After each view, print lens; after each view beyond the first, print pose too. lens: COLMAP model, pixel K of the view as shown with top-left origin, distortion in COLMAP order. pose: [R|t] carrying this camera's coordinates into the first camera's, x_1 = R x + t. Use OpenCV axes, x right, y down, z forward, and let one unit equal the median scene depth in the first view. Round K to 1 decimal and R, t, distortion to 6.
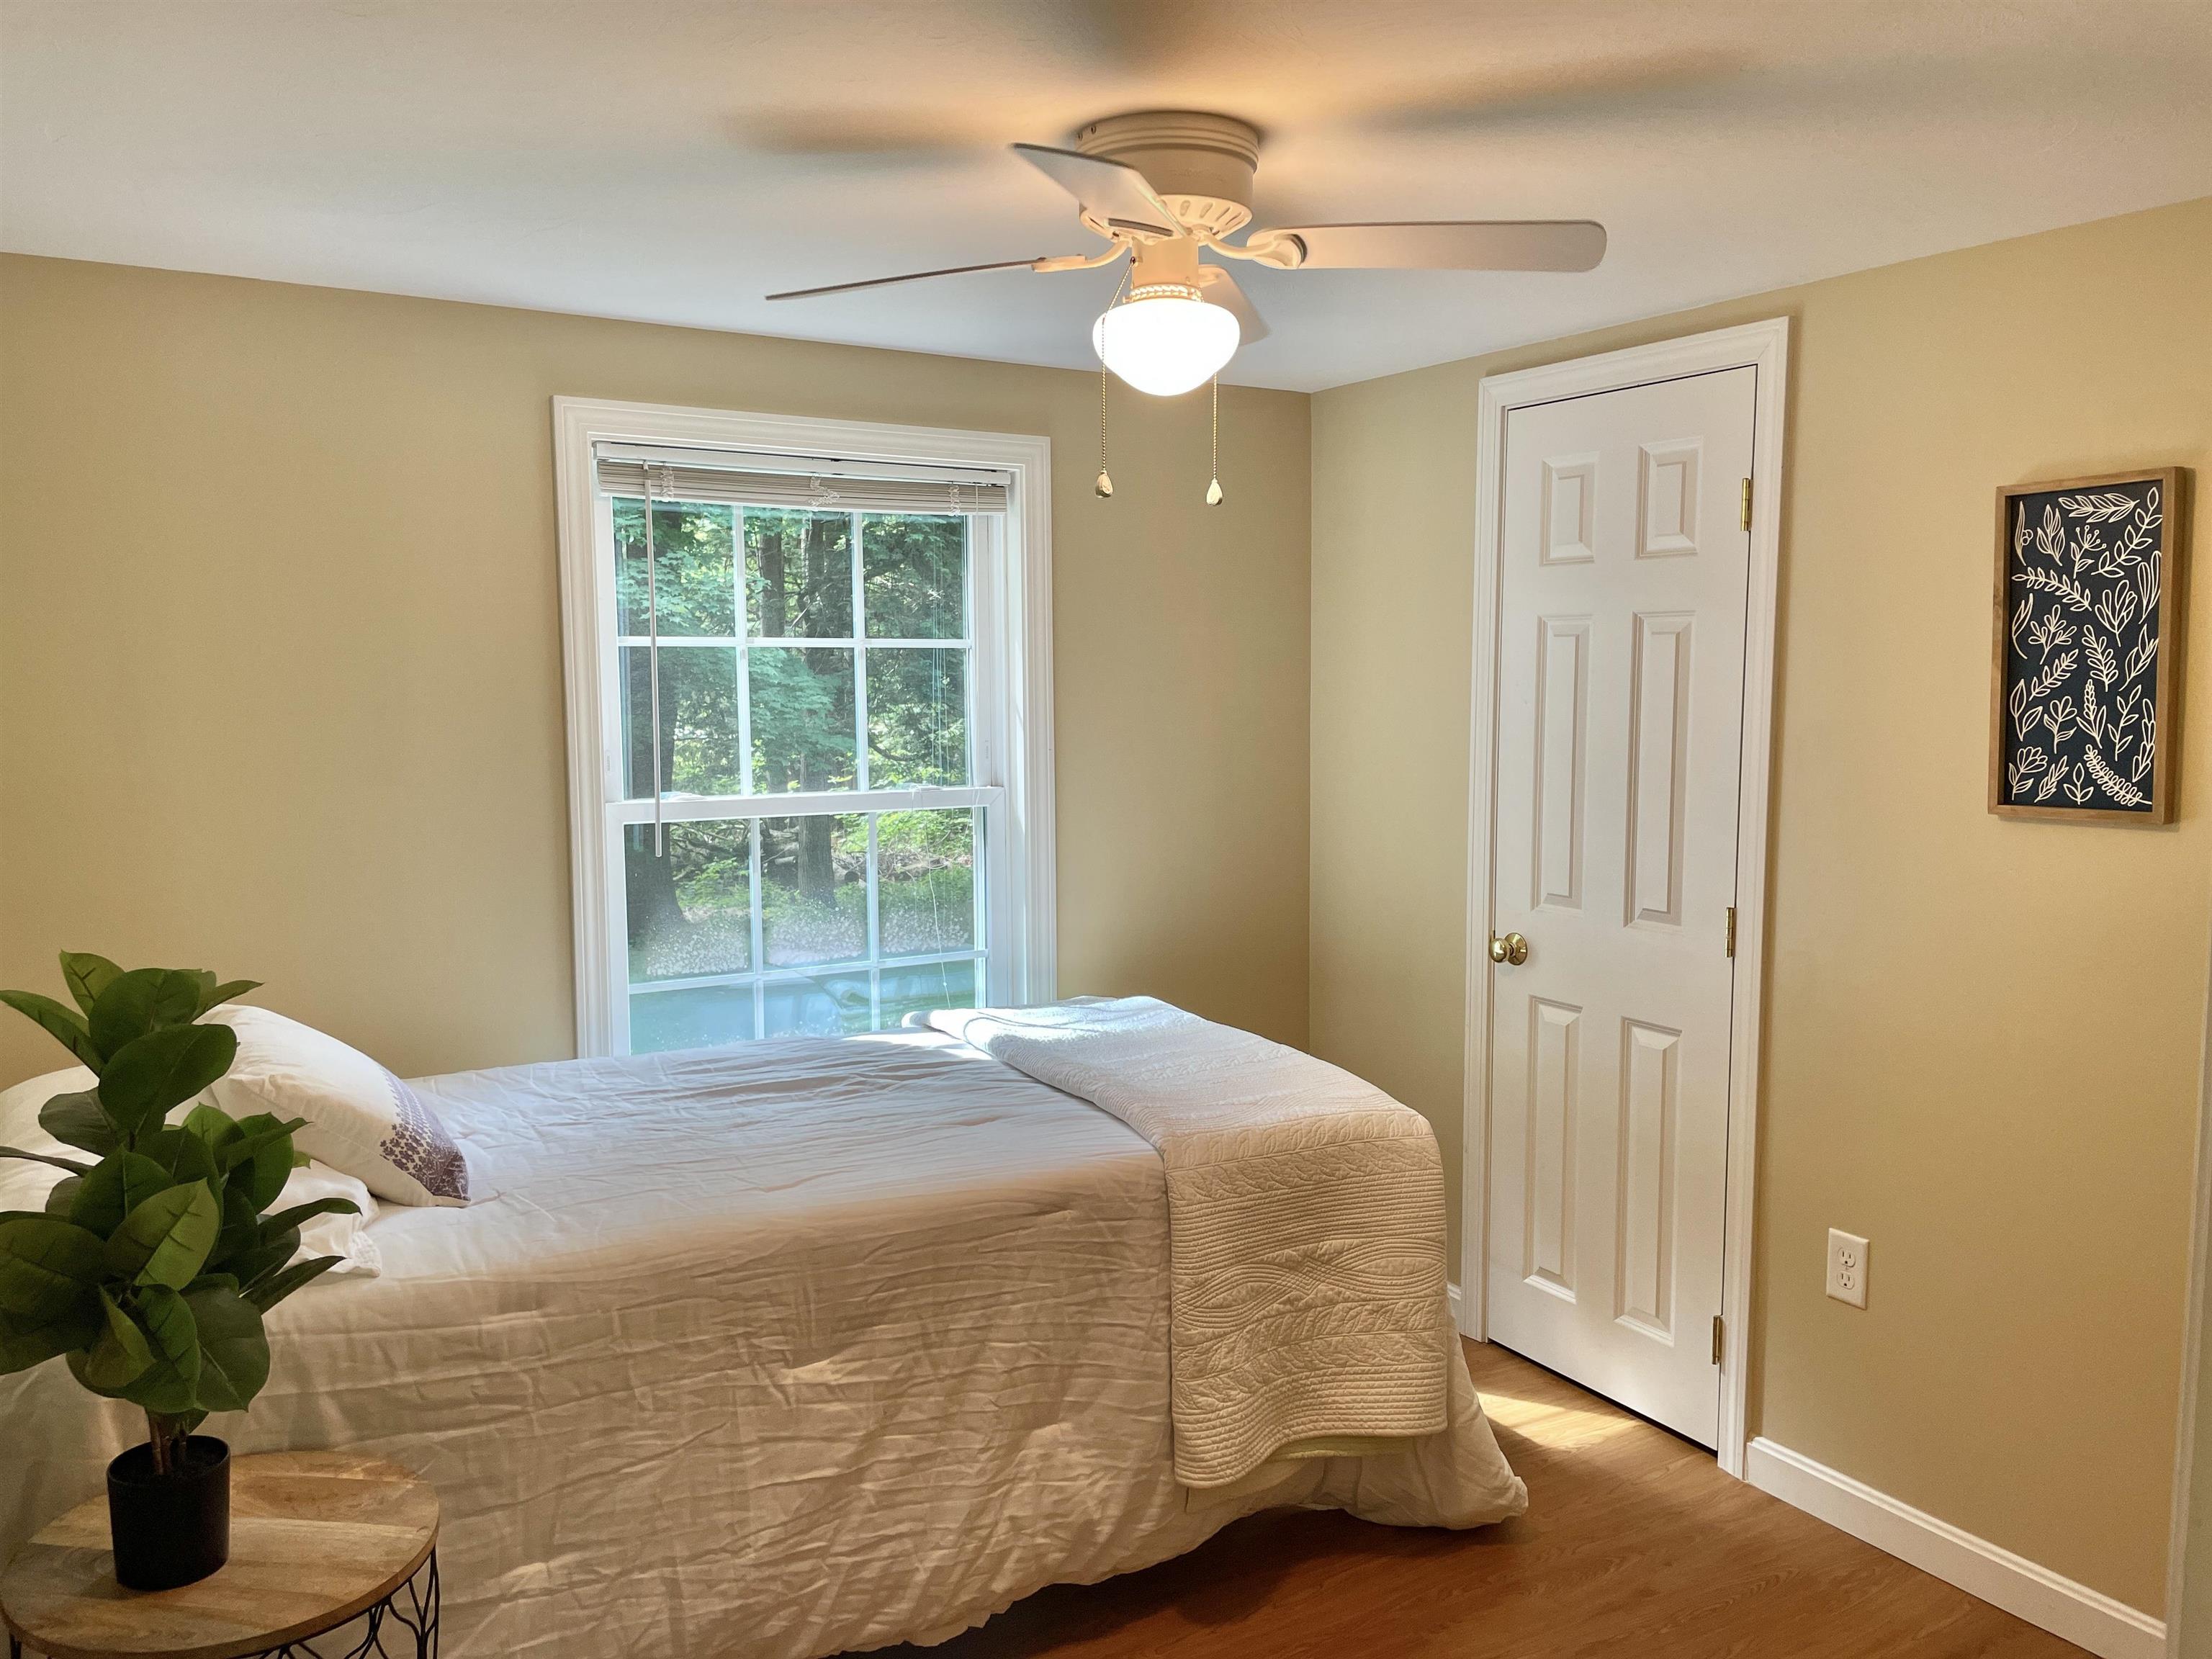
lens RADIAL K [[1668.5, 0, 1101.7], [0, 1668.5, 833.1], [0, 0, 1]] dist [0.064451, -0.010117]
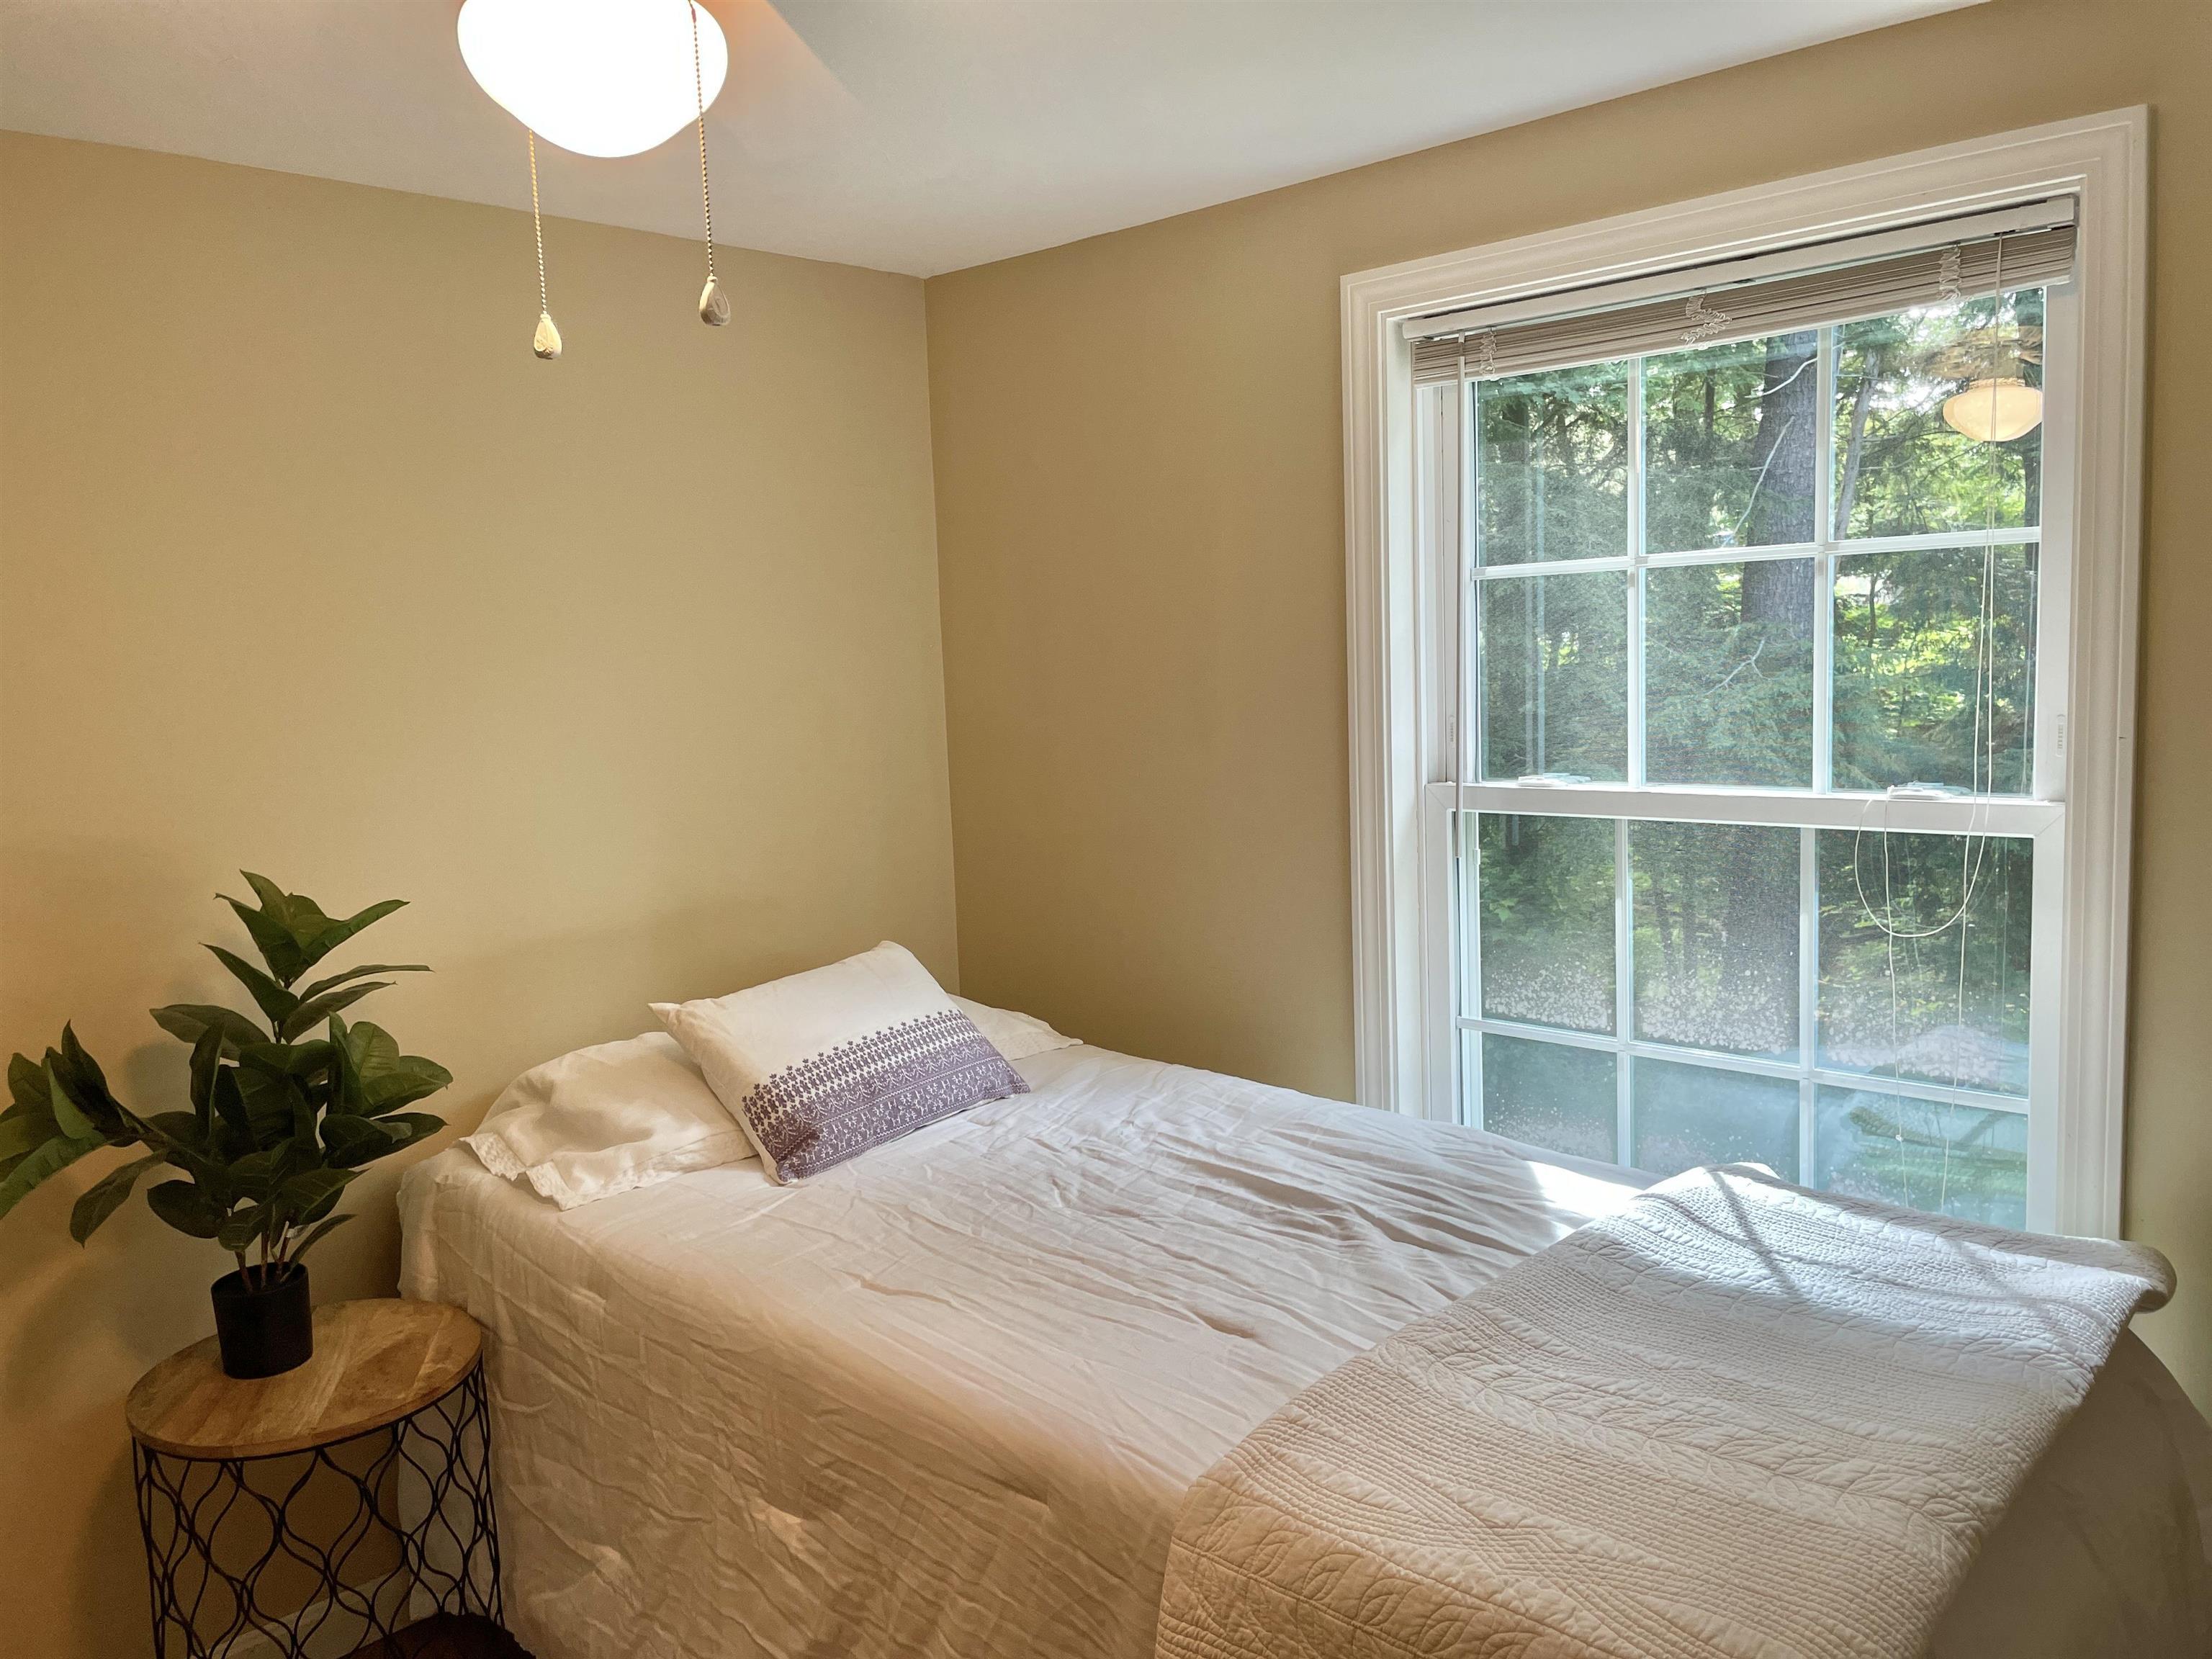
lens RADIAL K [[1668.5, 0, 1109.8], [0, 1668.5, 829.0], [0, 0, 1]] dist [0.064451, -0.010117]
pose [[0.285094, 0.102761, -0.952975, 0.486820], [-0.053985, 0.994380, 0.091076, -0.070162], [0.956978, 0.025481, 0.289040, 0.739734]]
